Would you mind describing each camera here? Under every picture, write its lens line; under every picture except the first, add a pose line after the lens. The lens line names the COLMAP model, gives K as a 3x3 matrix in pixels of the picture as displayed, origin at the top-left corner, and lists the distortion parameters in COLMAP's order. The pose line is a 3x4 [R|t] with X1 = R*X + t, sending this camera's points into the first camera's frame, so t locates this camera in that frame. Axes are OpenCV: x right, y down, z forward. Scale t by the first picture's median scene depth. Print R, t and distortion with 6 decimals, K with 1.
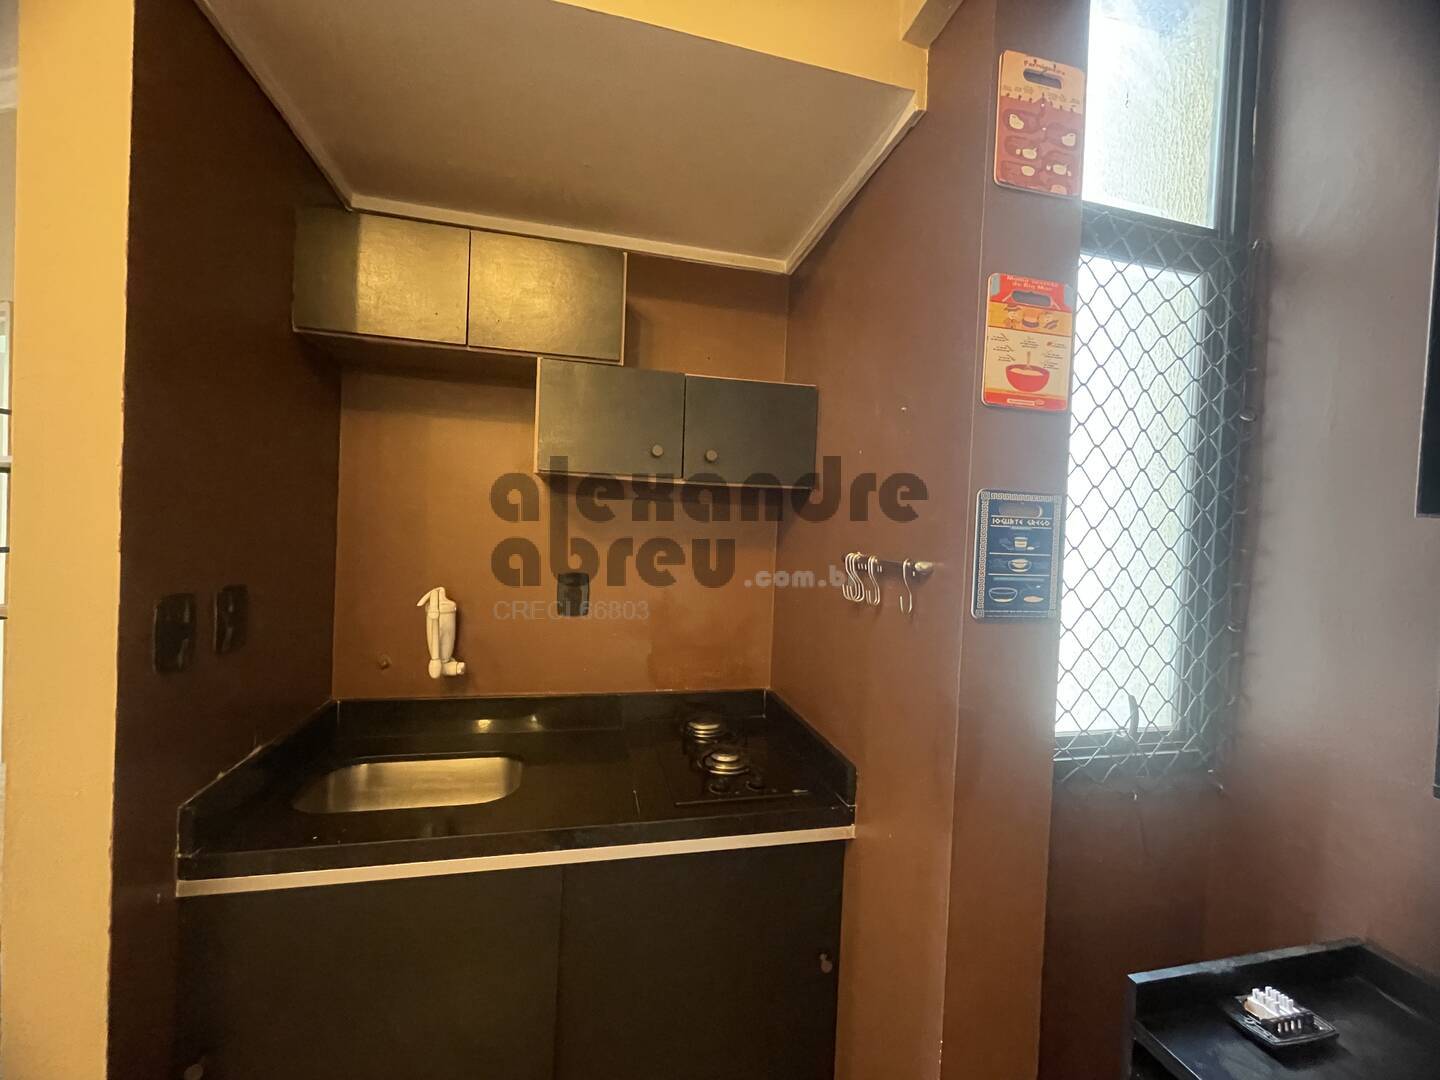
lens RADIAL K [[583.4, 0, 723.5], [0, 583.4, 541.1], [0, 0, 1]] dist [-0.001690, -0.000583]
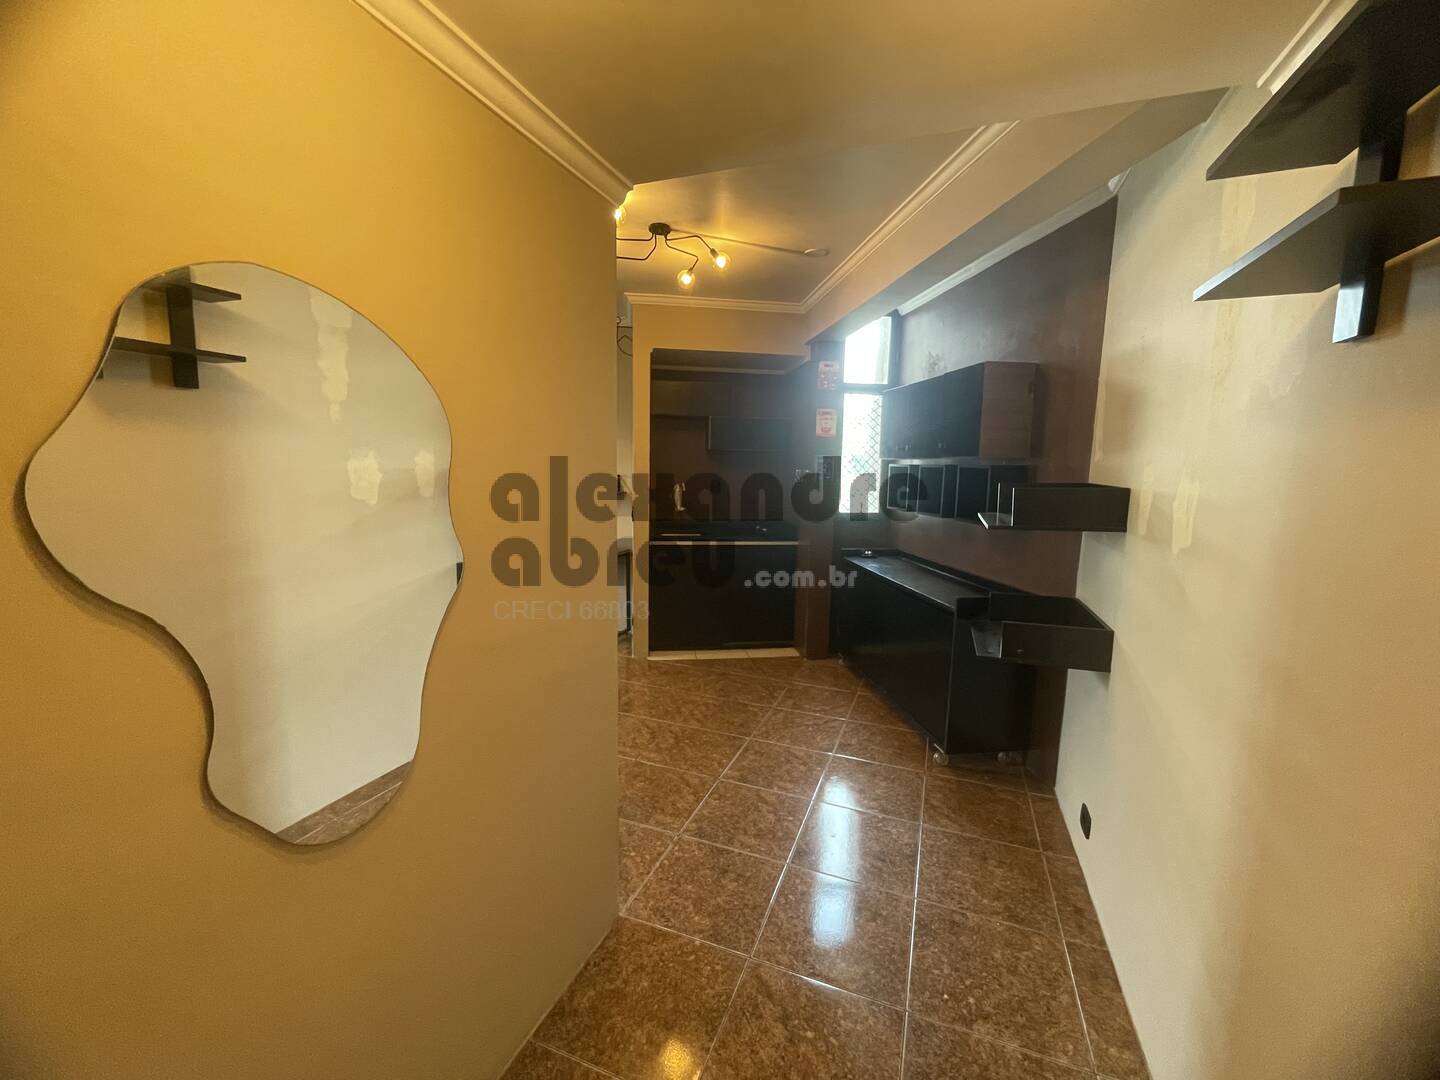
lens RADIAL K [[583.4, 0, 723.5], [0, 583.4, 541.1], [0, 0, 1]] dist [-0.001690, -0.000583]
pose [[0.996359, -0.015367, -0.083866, 0.067441], [0.023923, 0.994498, 0.101984, 0.099852], [0.081837, -0.103619, 0.991245, -3.332349]]
